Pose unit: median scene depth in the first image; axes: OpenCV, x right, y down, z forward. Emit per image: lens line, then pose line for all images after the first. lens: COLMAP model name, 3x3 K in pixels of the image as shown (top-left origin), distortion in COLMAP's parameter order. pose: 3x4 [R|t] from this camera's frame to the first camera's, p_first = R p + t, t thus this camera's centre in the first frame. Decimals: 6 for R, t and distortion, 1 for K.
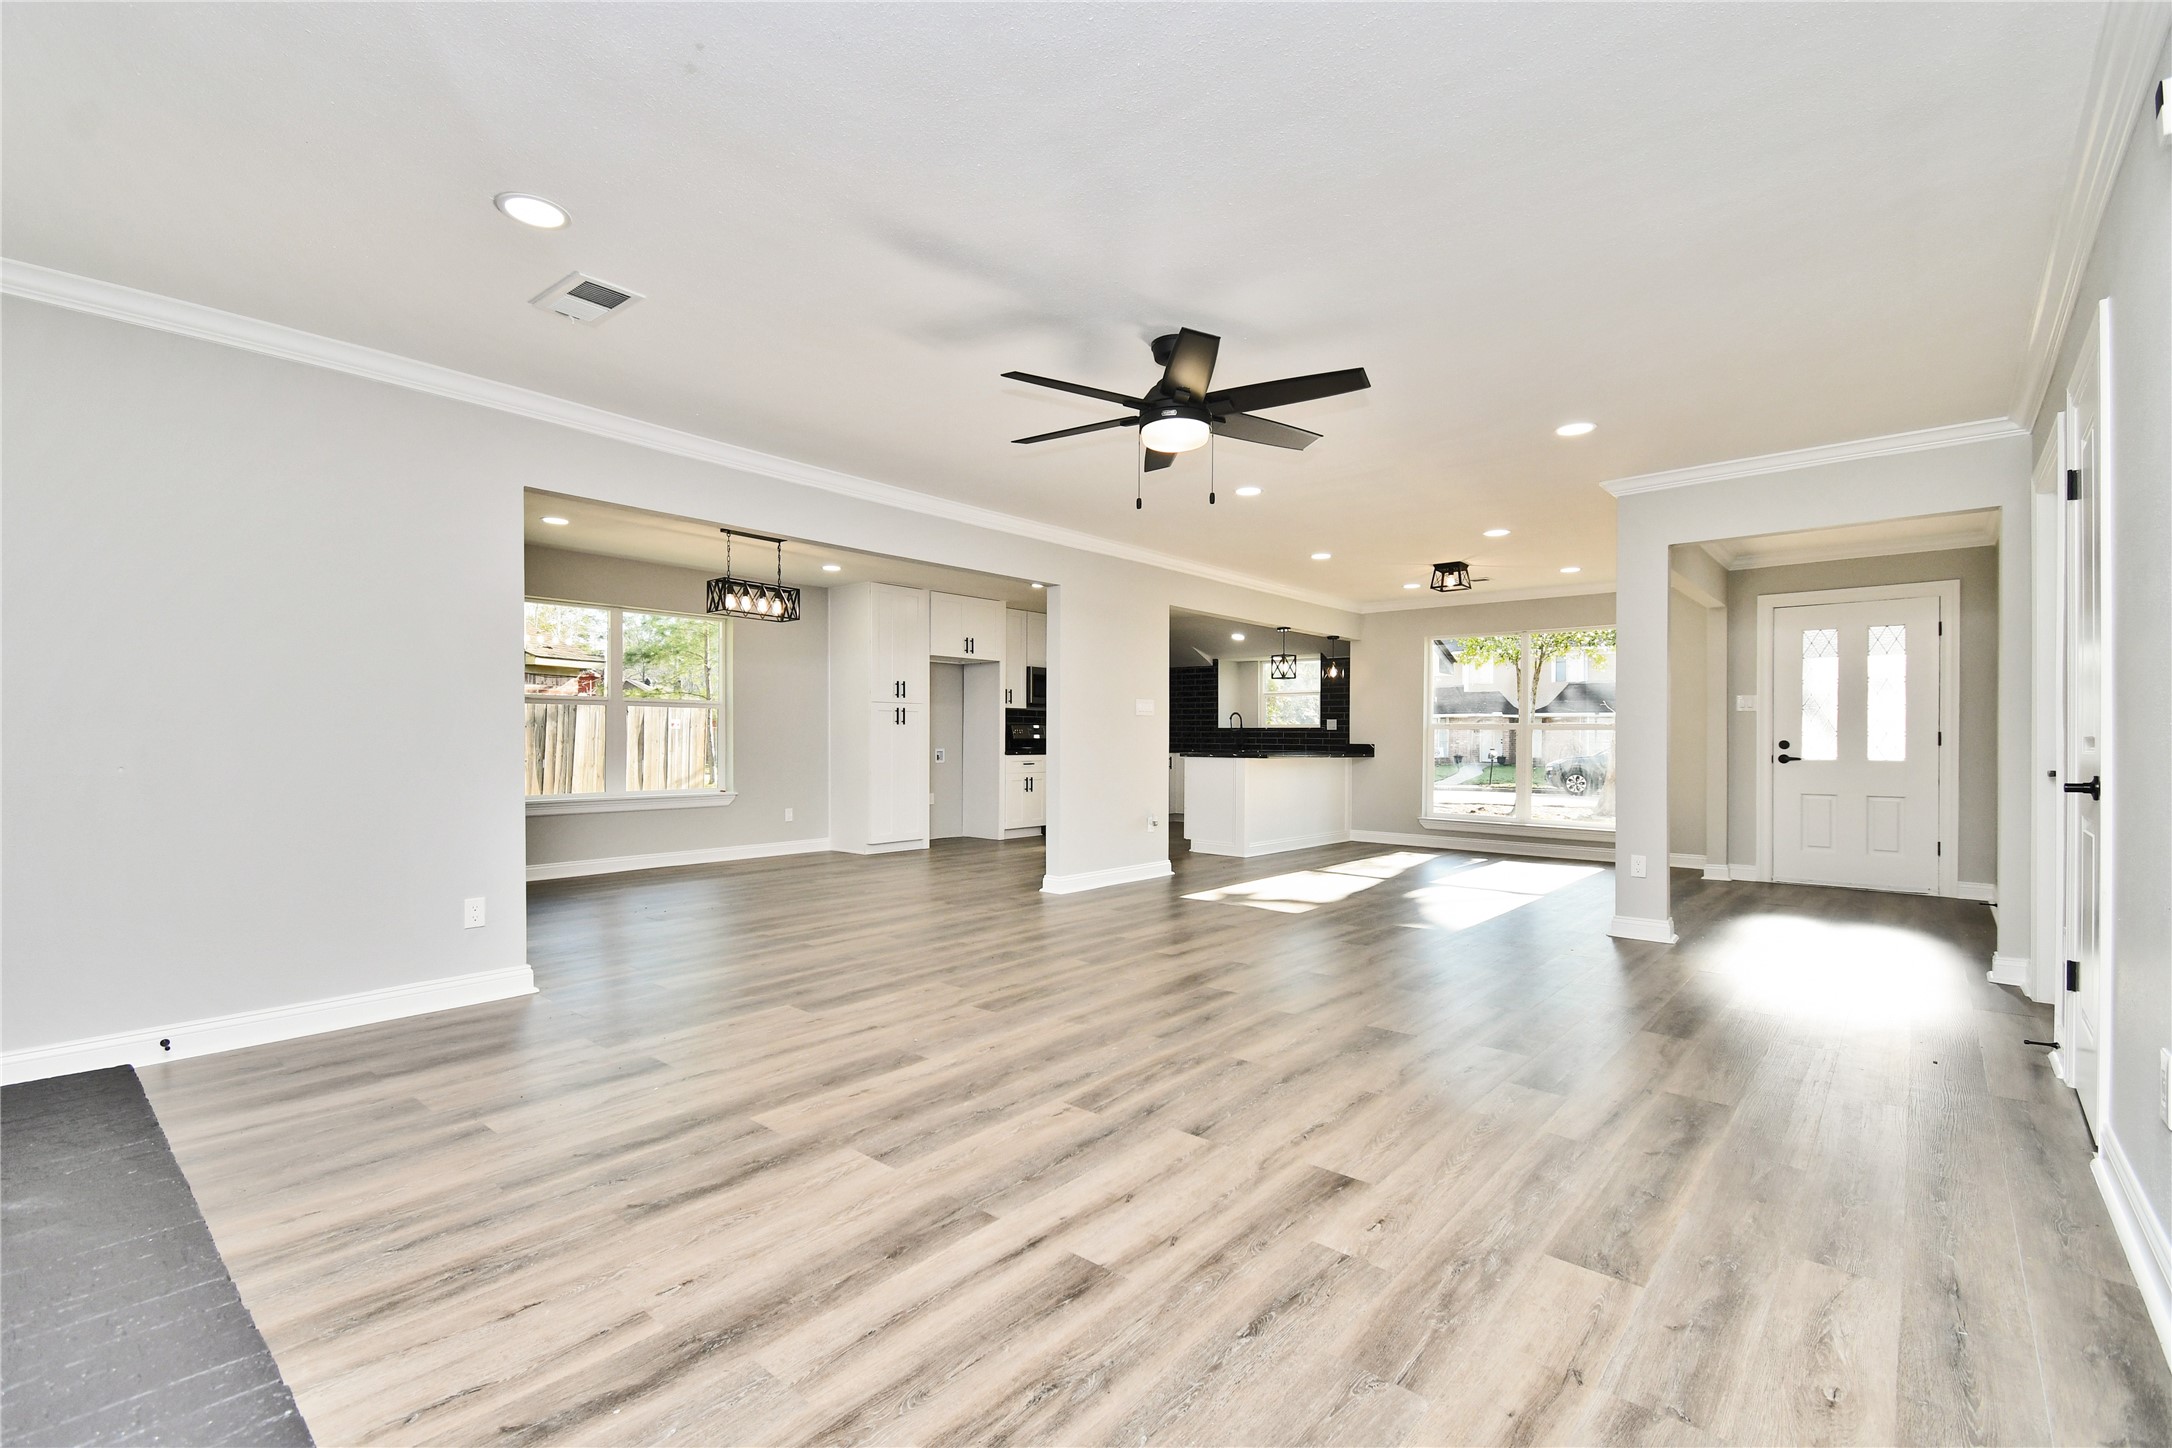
lens RADIAL K [[943.8, 0, 1075.7], [0, 943.8, 743.2], [0, 0, 1]] dist [0.058844, -0.028716]
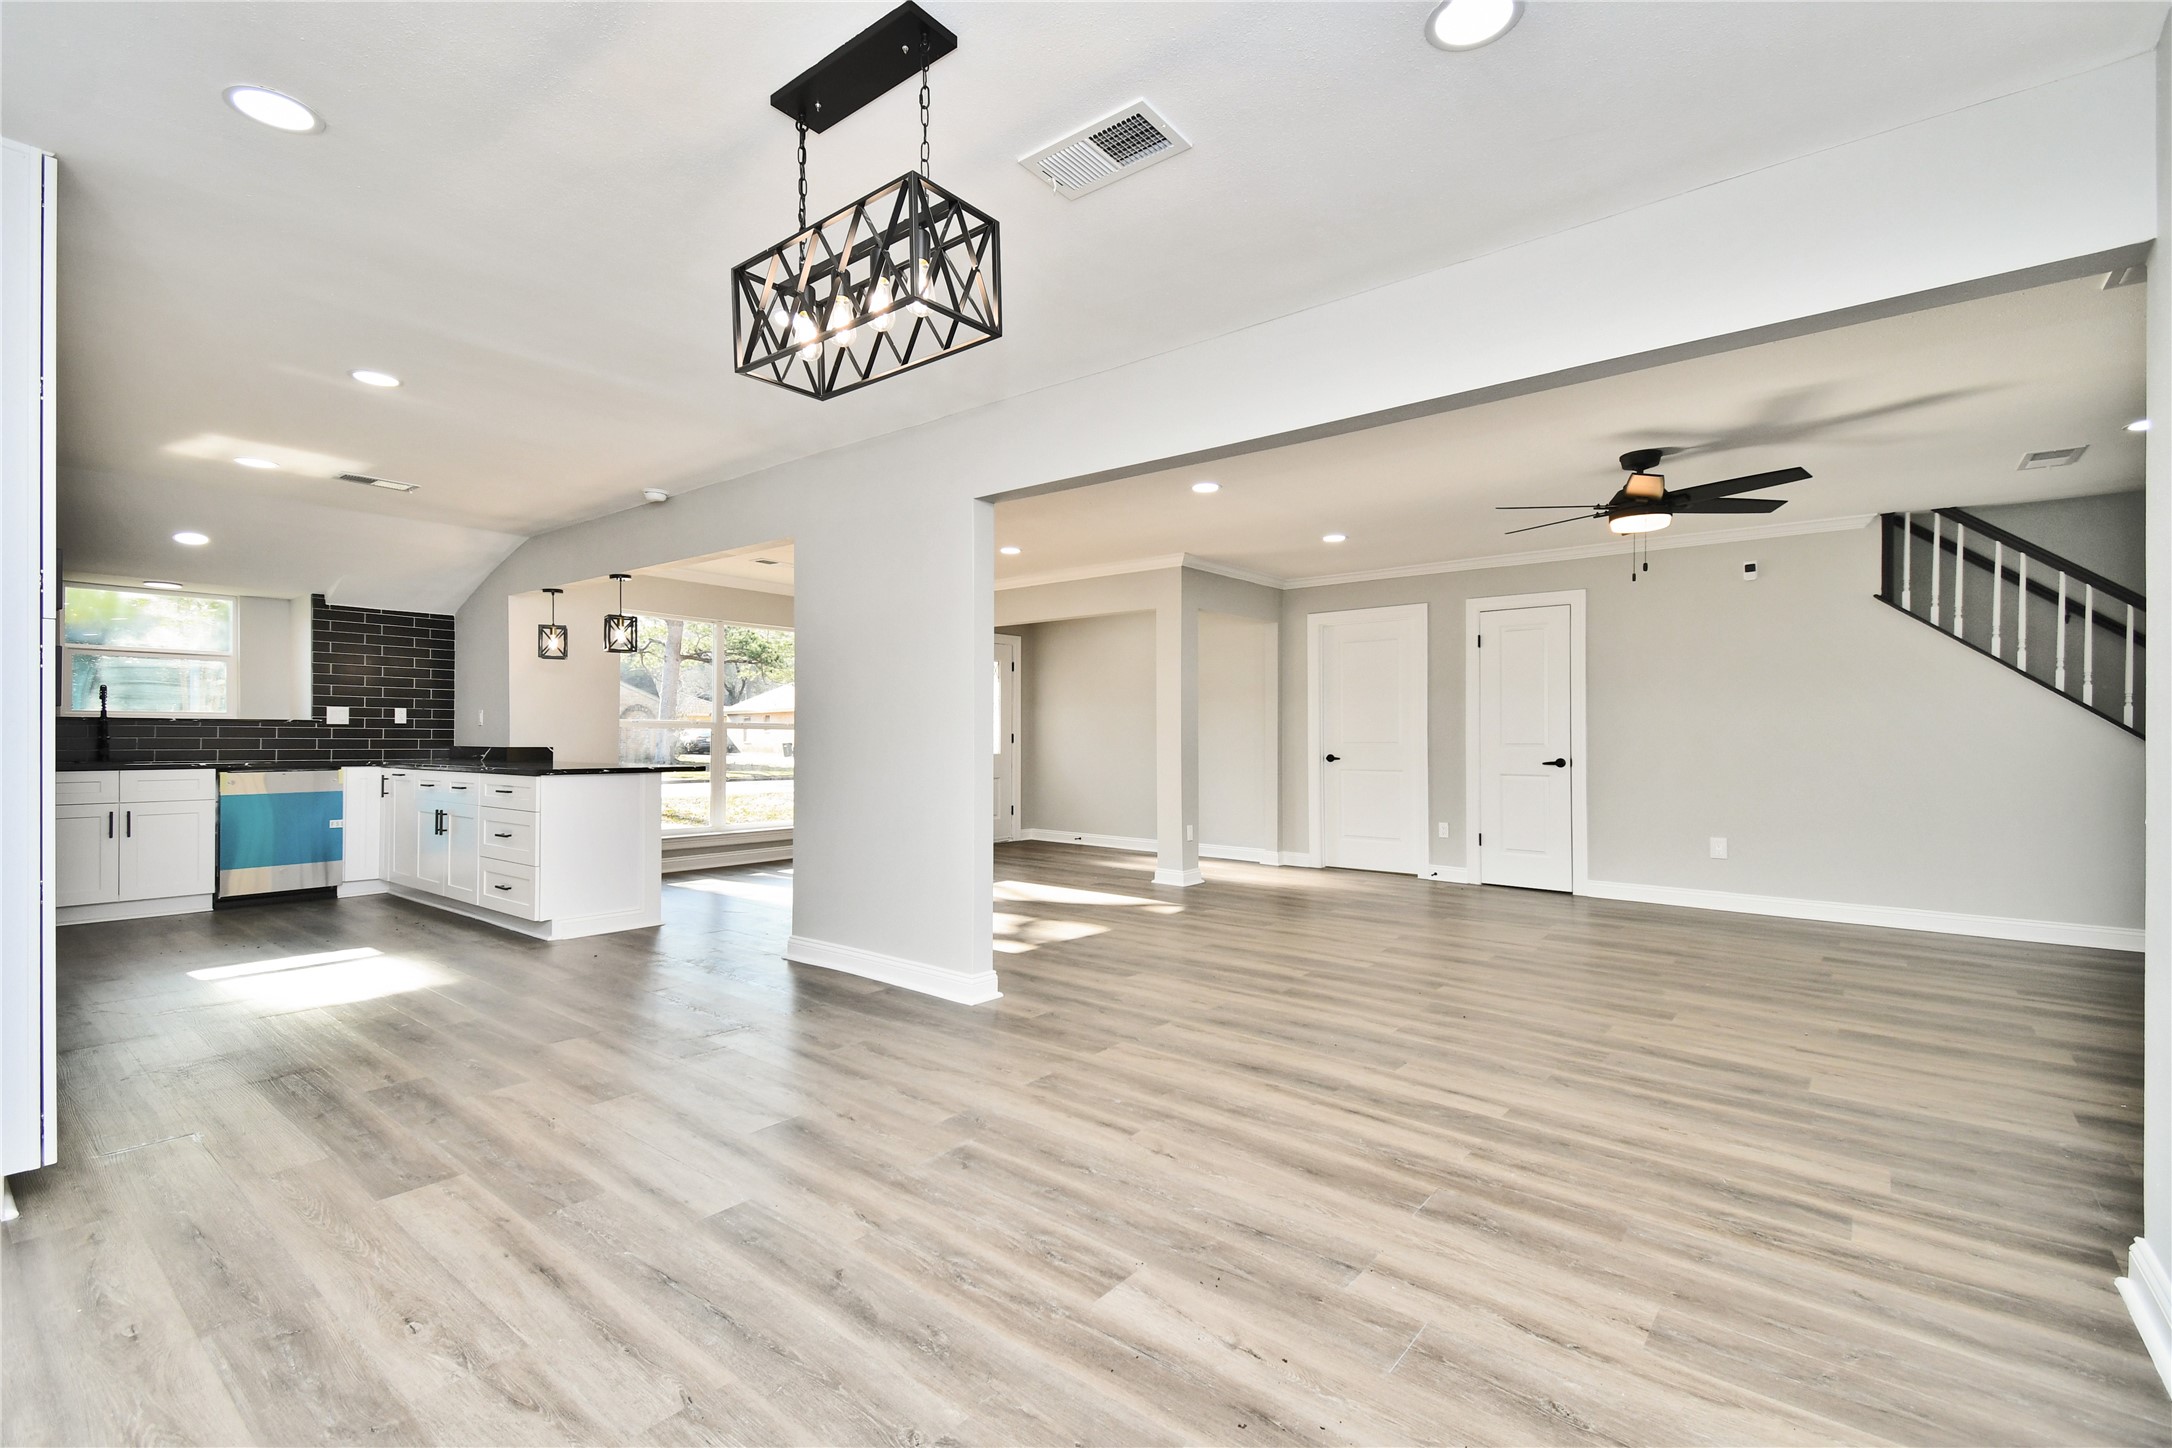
lens RADIAL K [[960.5, 0, 1079.4], [0, 960.5, 738.3], [0, 0, 1]] dist [0.061094, -0.030002]
pose [[-0.029406, -0.007507, 0.999539, -0.586018], [0.000281, 0.999972, 0.007519, -0.015234], [-0.999568, 0.000502, -0.029403, 0.861649]]
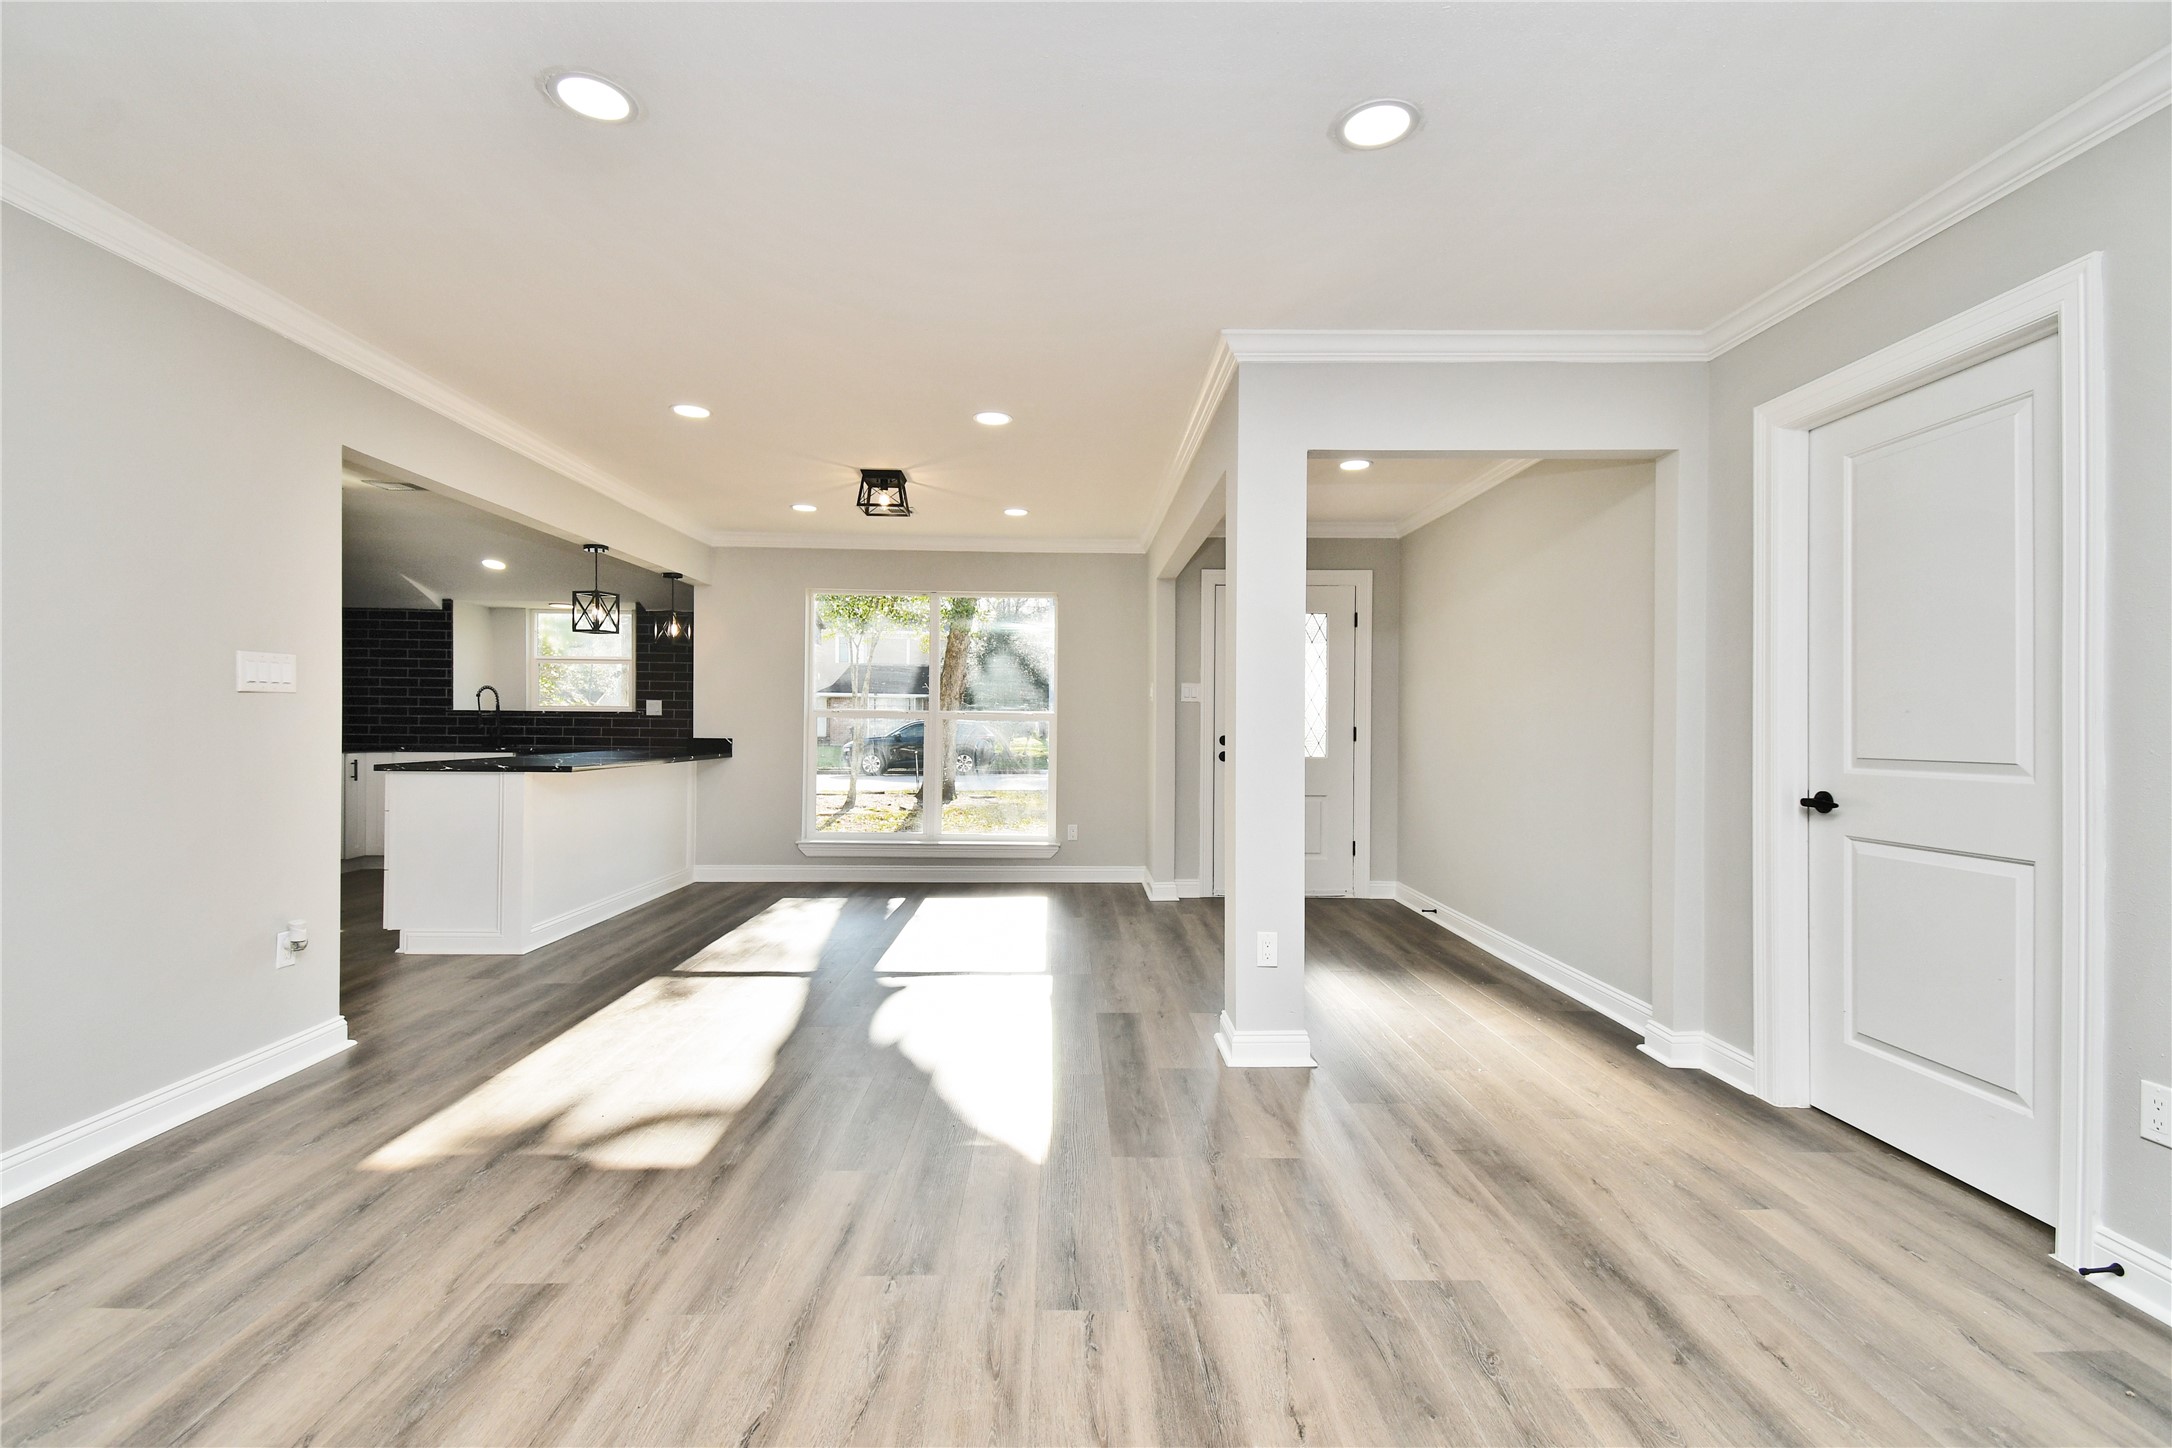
lens RADIAL K [[957.9, 0, 1083.2], [0, 957.9, 718.0], [0, 0, 1]] dist [0.031728, -0.000029]
pose [[0.739866, 0.001711, 0.672752, 0.048401], [-0.000324, 0.999998, -0.002187, -0.016793], [-0.672754, 0.001400, 0.739865, 0.435114]]
